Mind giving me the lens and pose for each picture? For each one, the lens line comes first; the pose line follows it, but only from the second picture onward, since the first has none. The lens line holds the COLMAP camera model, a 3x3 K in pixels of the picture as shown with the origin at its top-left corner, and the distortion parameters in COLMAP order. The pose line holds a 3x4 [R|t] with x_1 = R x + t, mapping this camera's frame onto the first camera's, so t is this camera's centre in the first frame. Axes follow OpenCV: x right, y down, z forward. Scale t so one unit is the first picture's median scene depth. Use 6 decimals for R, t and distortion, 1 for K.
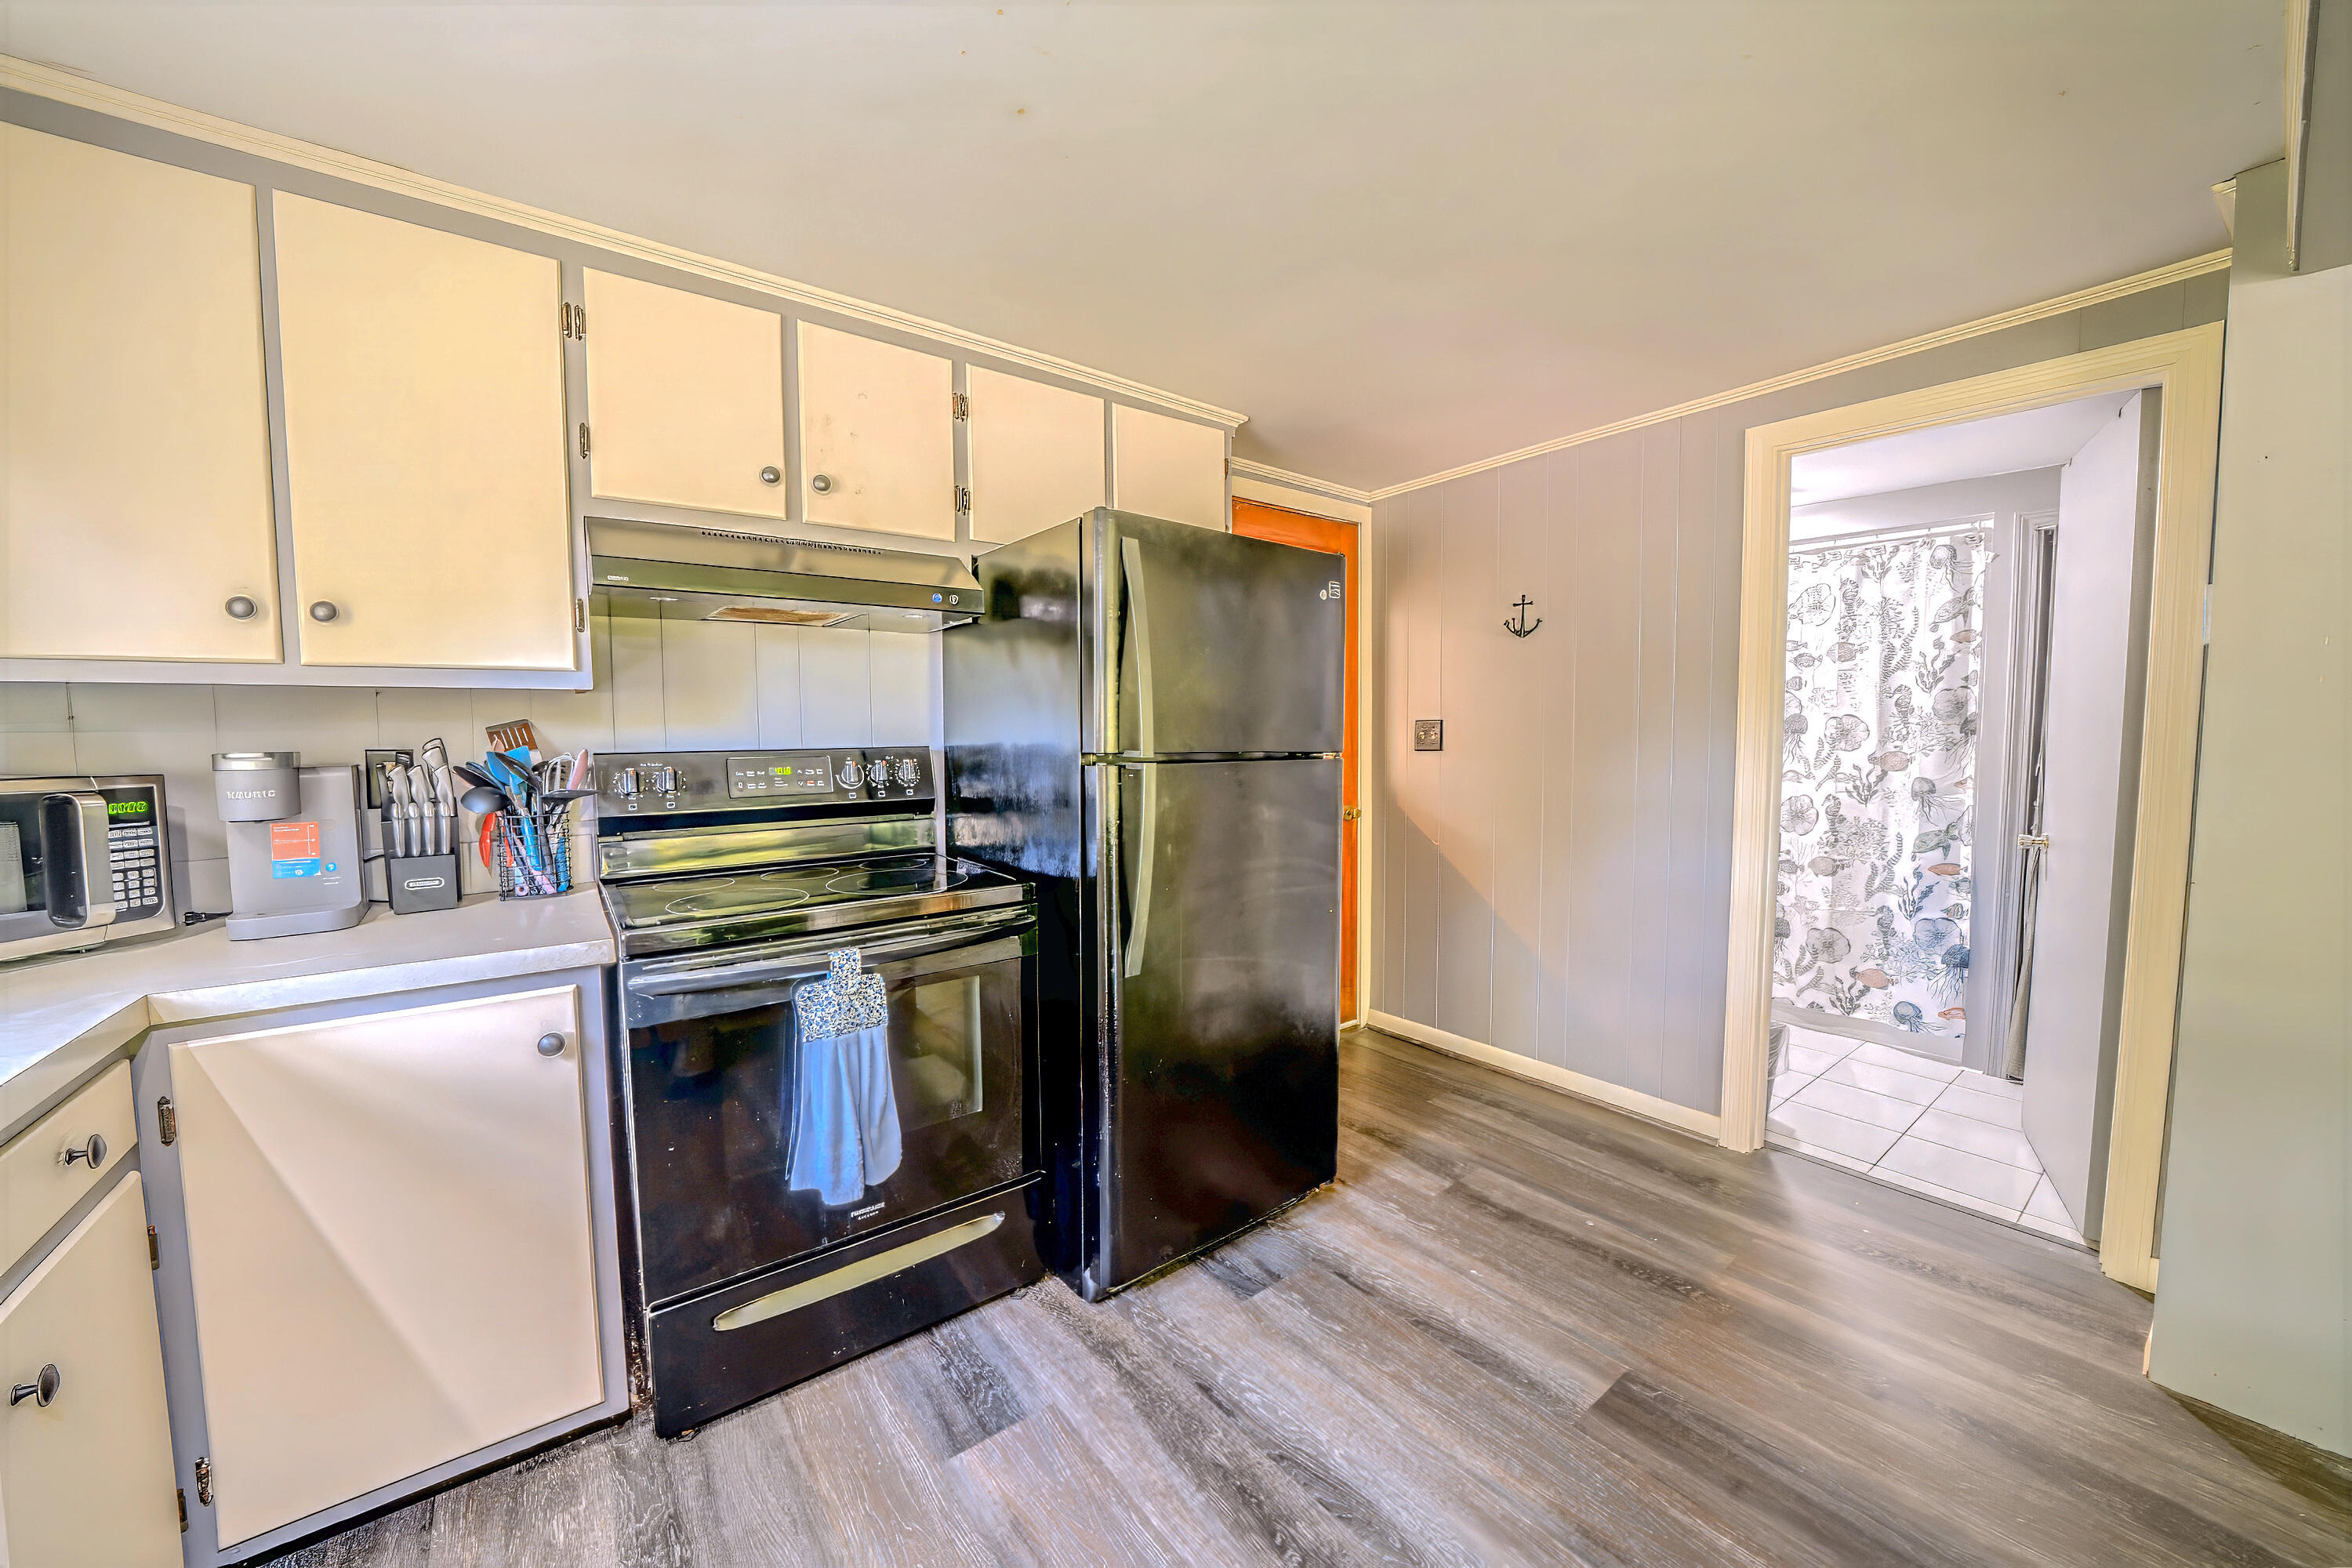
lens RADIAL K [[823.9, 0, 1185.7], [0, 823.9, 787.8], [0, 0, 1]] dist [-0.023075, 0.000499]
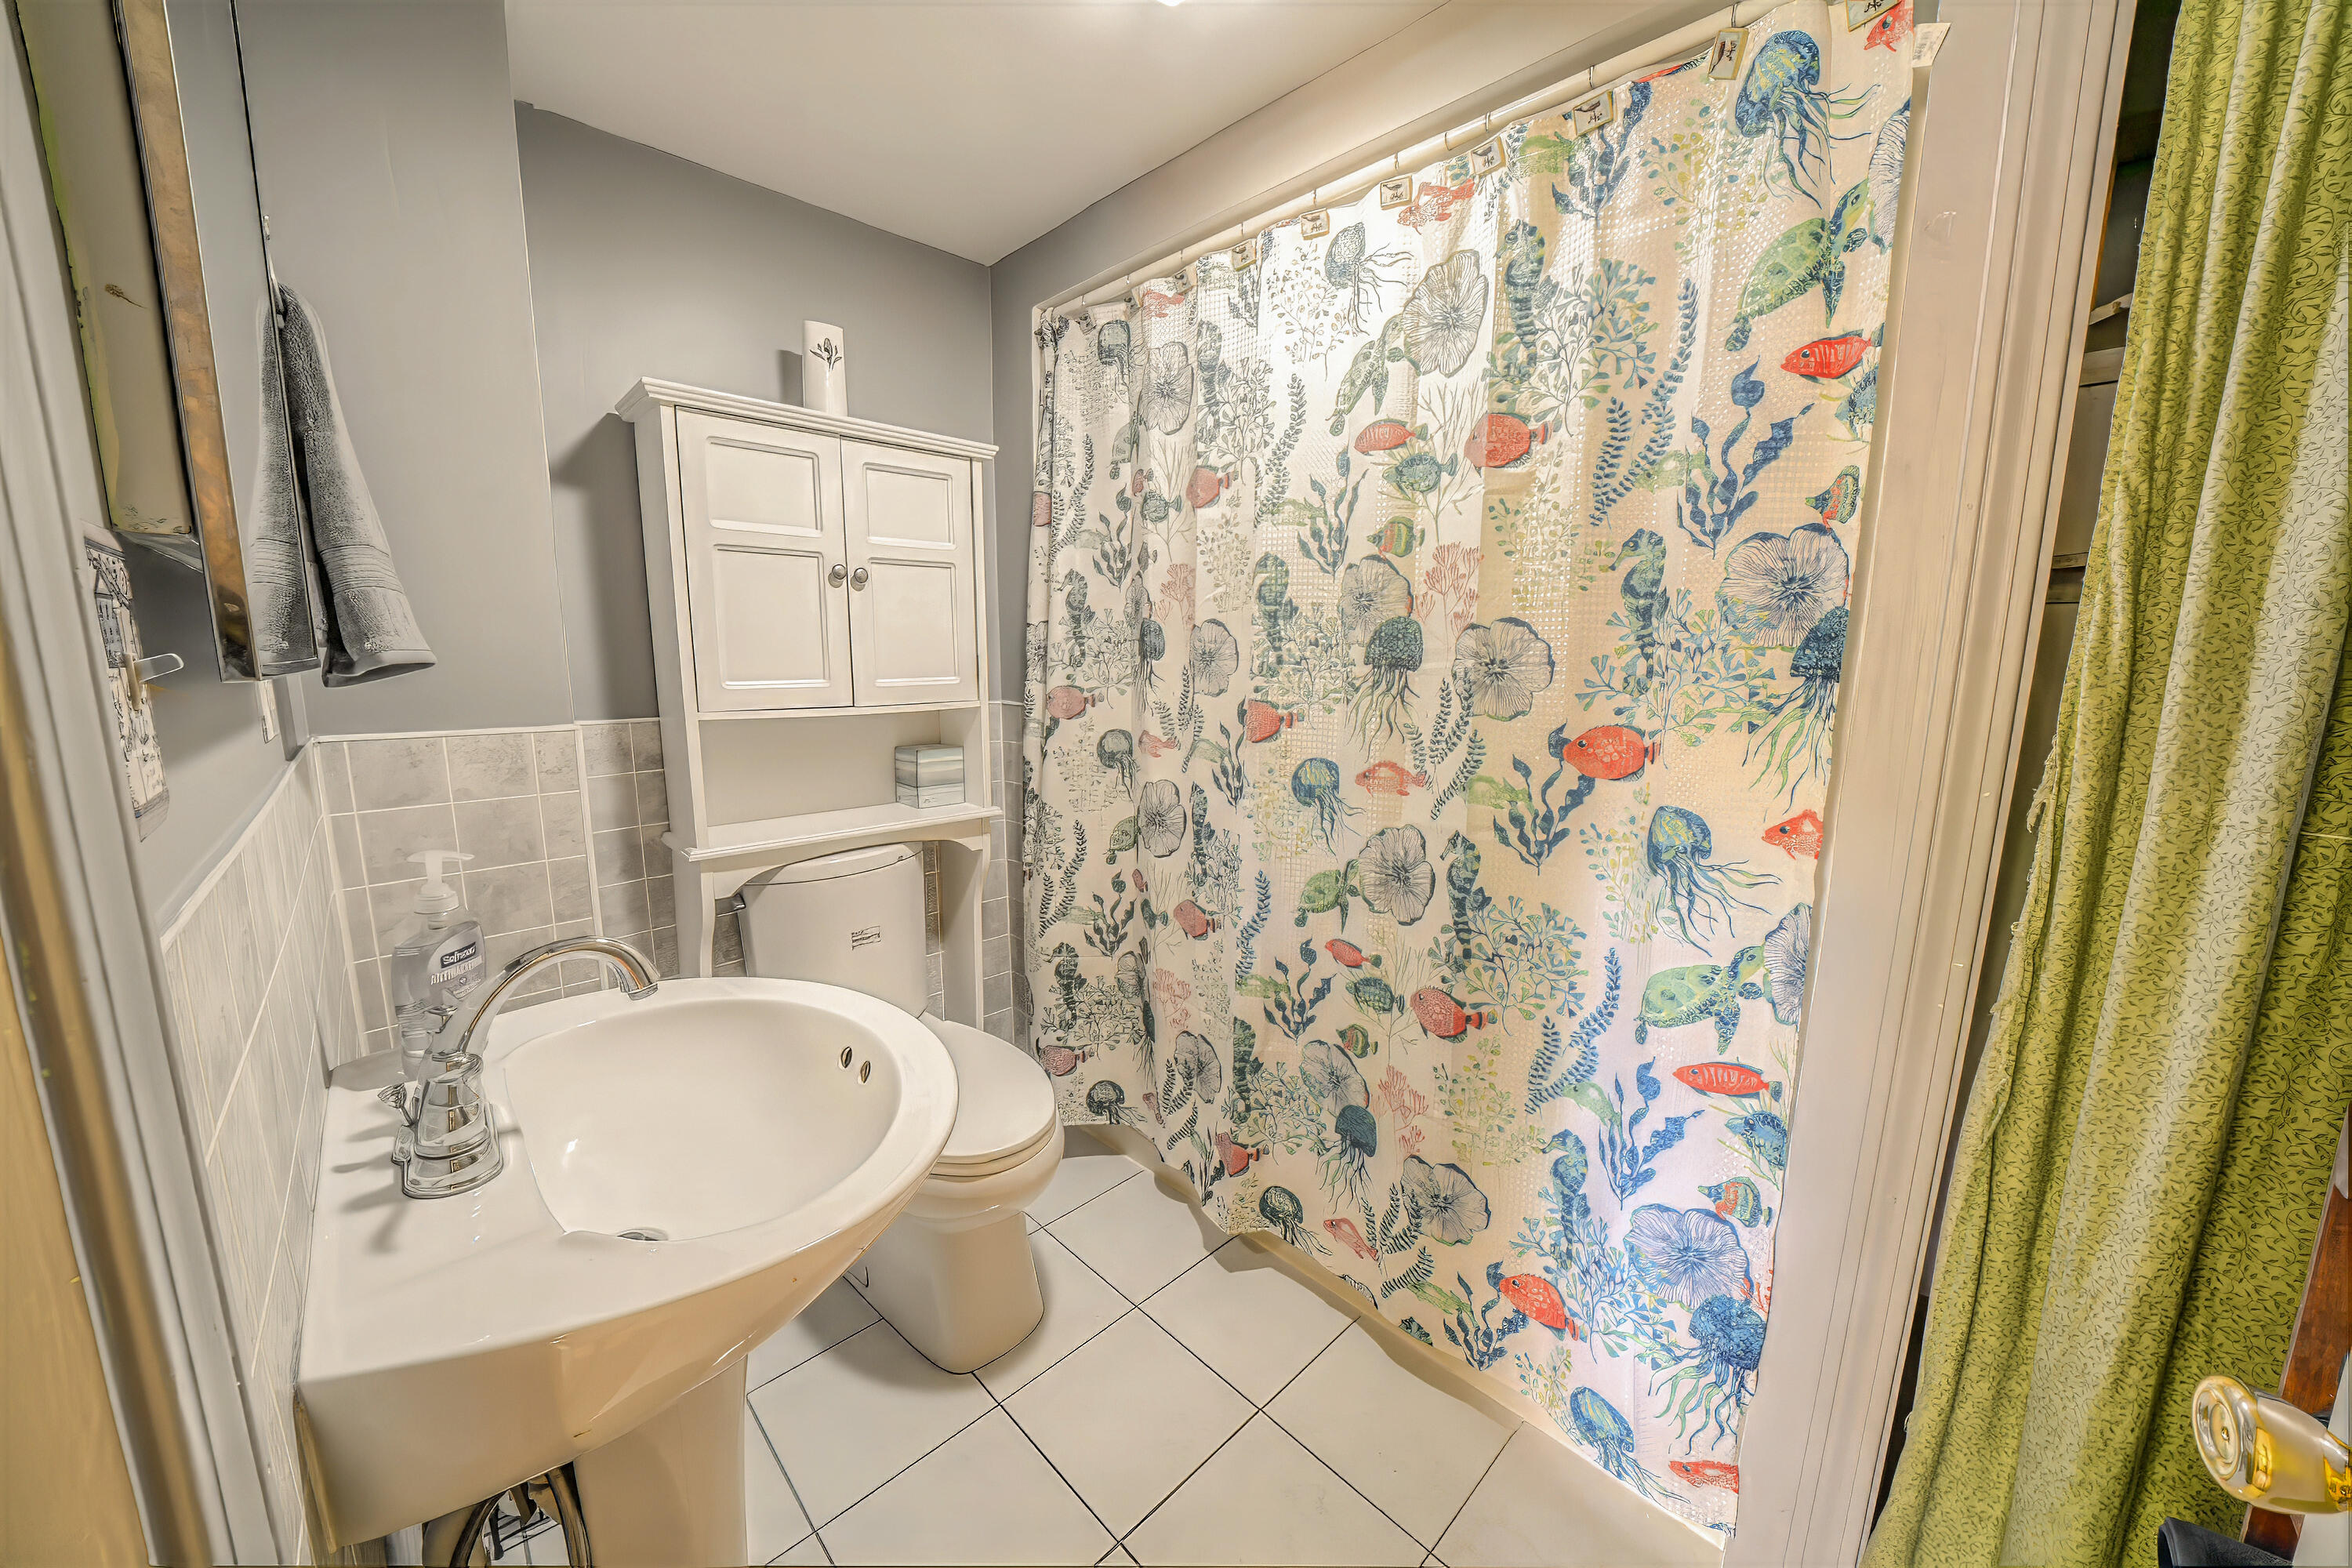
lens RADIAL K [[823.9, 0, 1136.6], [0, 823.9, 785.1], [0, 0, 1]] dist [-0.023075, 0.000499]
pose [[0.996854, -0.003035, 0.079205, 0.633948], [-0.004040, 0.996023, 0.089005, -0.048736], [-0.079160, -0.089045, 0.992877, 0.654728]]
